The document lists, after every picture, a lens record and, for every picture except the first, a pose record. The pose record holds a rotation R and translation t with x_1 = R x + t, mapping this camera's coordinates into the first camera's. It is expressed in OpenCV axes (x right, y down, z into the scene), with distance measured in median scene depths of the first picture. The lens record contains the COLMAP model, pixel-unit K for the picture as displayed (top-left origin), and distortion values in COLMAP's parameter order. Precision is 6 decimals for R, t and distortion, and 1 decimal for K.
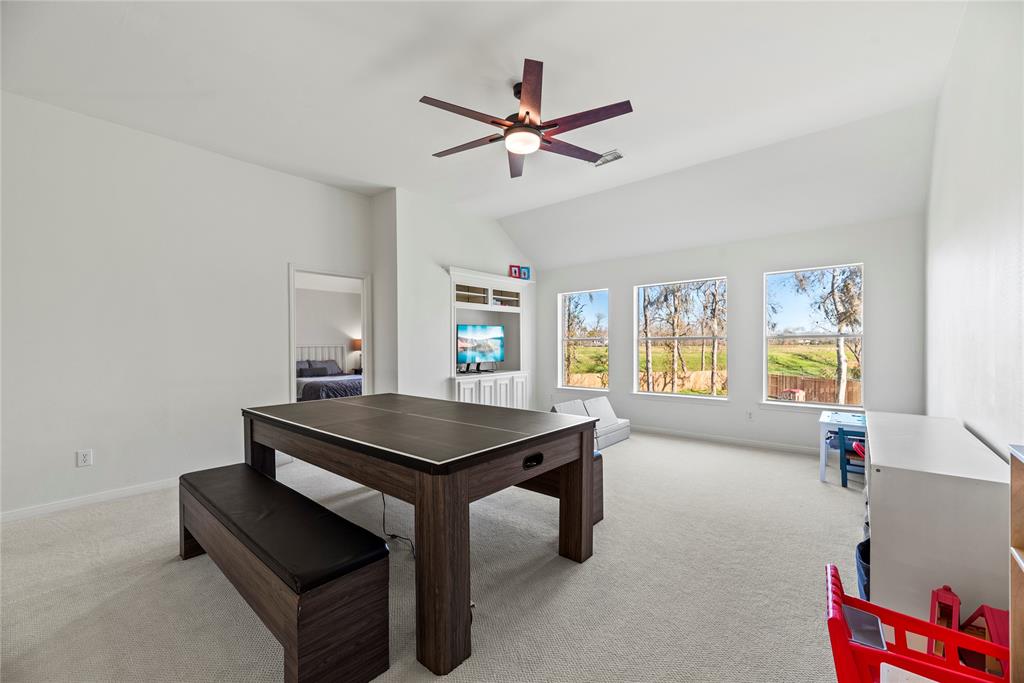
lens RADIAL K [[409.2, 0, 510.8], [0, 409.2, 342.3], [0, 0, 1]] dist [0.001340, 0.001121]
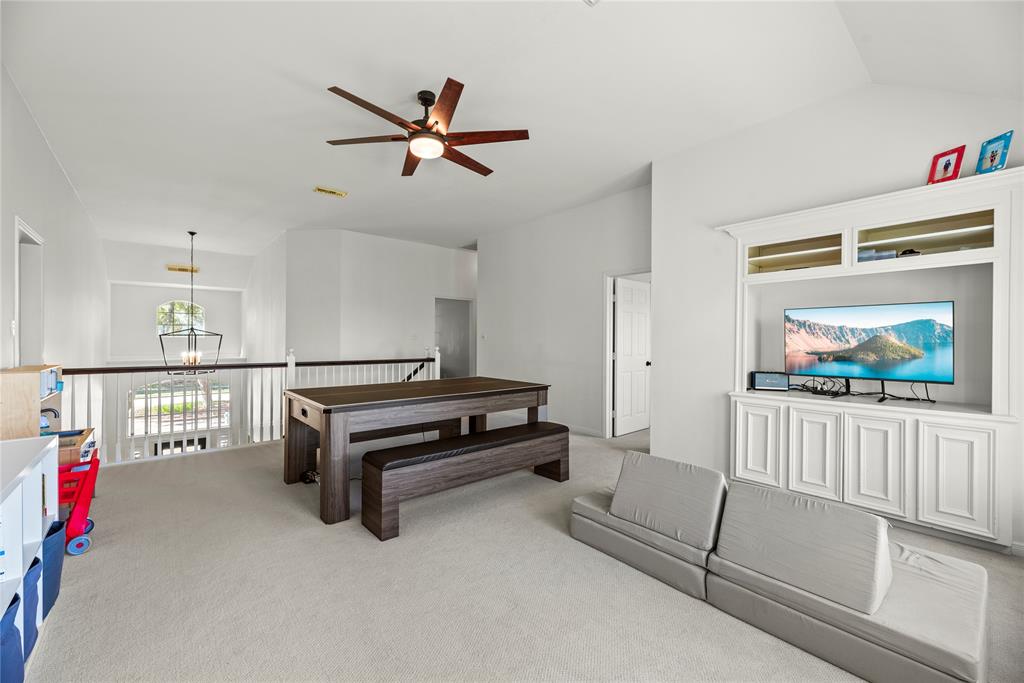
lens RADIAL K [[409.2, 0, 511.2], [0, 409.2, 342.5], [0, 0, 1]] dist [0.001340, 0.001121]
pose [[-0.137216, 0.005644, -0.990525, 0.496024], [-0.005219, 0.999966, 0.006421, 0.002662], [0.990527, 0.006051, -0.137182, 0.655898]]
